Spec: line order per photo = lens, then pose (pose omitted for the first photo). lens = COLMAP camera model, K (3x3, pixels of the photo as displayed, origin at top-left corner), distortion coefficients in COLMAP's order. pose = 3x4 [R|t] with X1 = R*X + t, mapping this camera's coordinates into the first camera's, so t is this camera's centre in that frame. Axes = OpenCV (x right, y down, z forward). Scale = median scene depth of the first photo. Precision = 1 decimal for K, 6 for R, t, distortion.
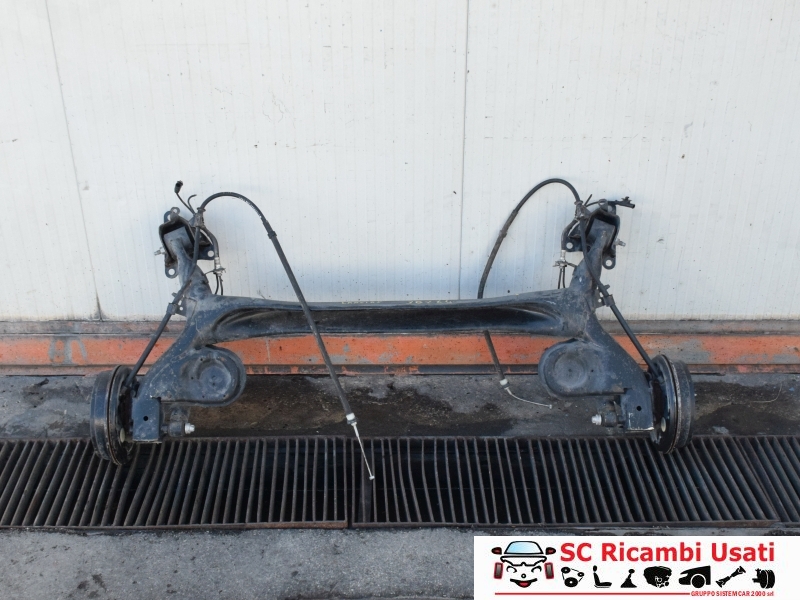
lens RADIAL K [[1002.3, 0, 400.0], [0, 1002.3, 300.0], [0, 0, 1]] dist [-0.015027, -0.018496]
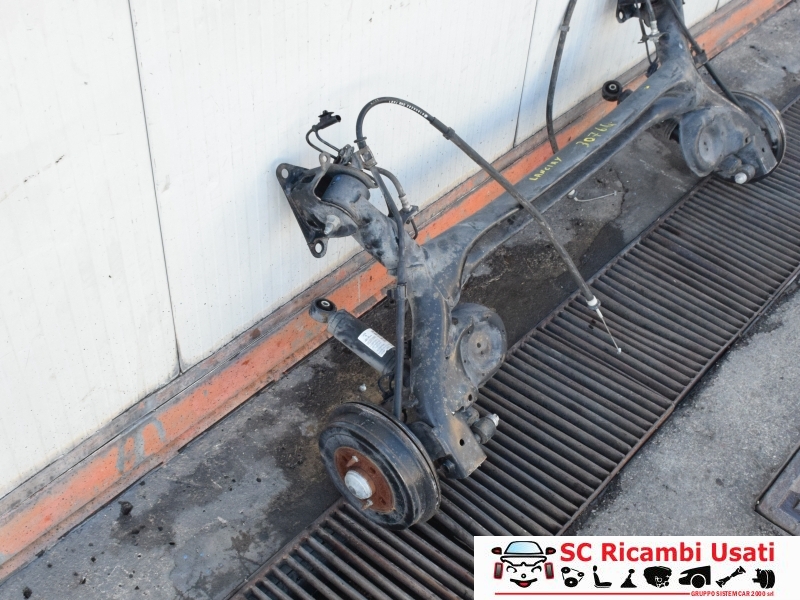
lens RADIAL K [[1002.3, 0, 400.0], [0, 1002.3, 300.0], [0, 0, 1]] dist [-0.015027, -0.018496]
pose [[0.654100, -0.487900, 0.578020, -0.611939], [0.319670, 0.870874, 0.373349, -0.235769], [-0.685539, -0.059432, 0.725606, 0.497298]]
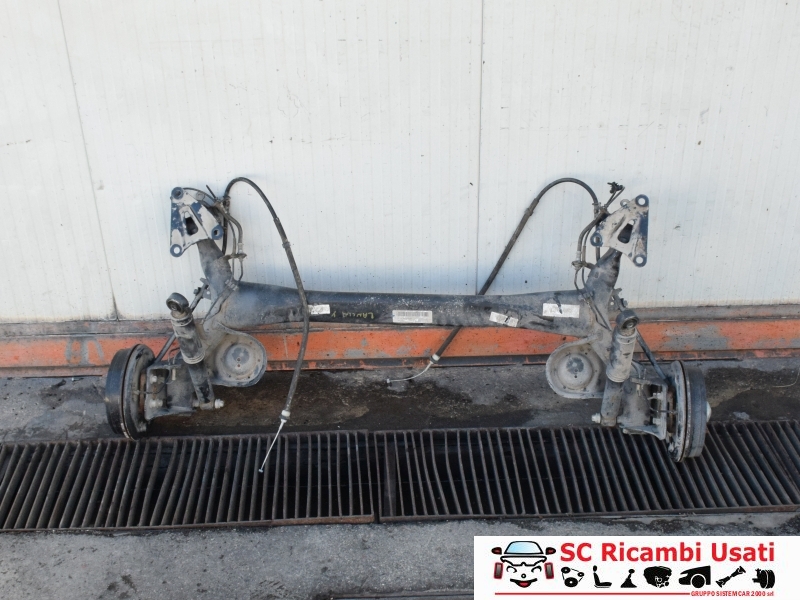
lens RADIAL K [[1002.3, 0, 400.0], [0, 1002.3, 300.0], [0, 0, 1]] dist [-0.015027, -0.018496]
pose [[0.999717, -0.022757, 0.006897, -0.026657], [0.022694, 0.999701, 0.009111, -0.002561], [-0.007102, -0.008952, 0.999935, 0.002295]]
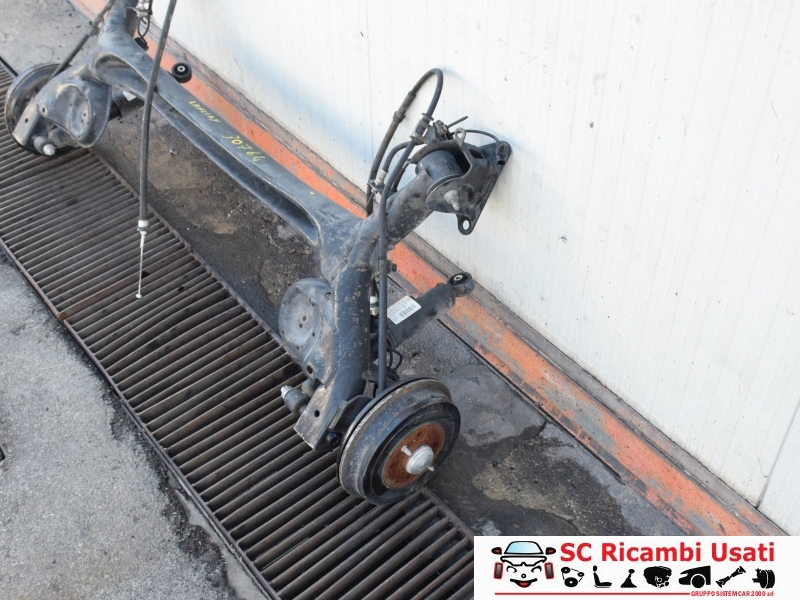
lens RADIAL K [[1002.3, 0, 400.0], [0, 1002.3, 300.0], [0, 0, 1]] dist [-0.015027, -0.018496]
pose [[0.617983, 0.540638, -0.570796, 0.606849], [-0.376958, 0.840889, 0.388340, -0.244194], [0.689927, -0.024821, 0.723453, 0.507792]]
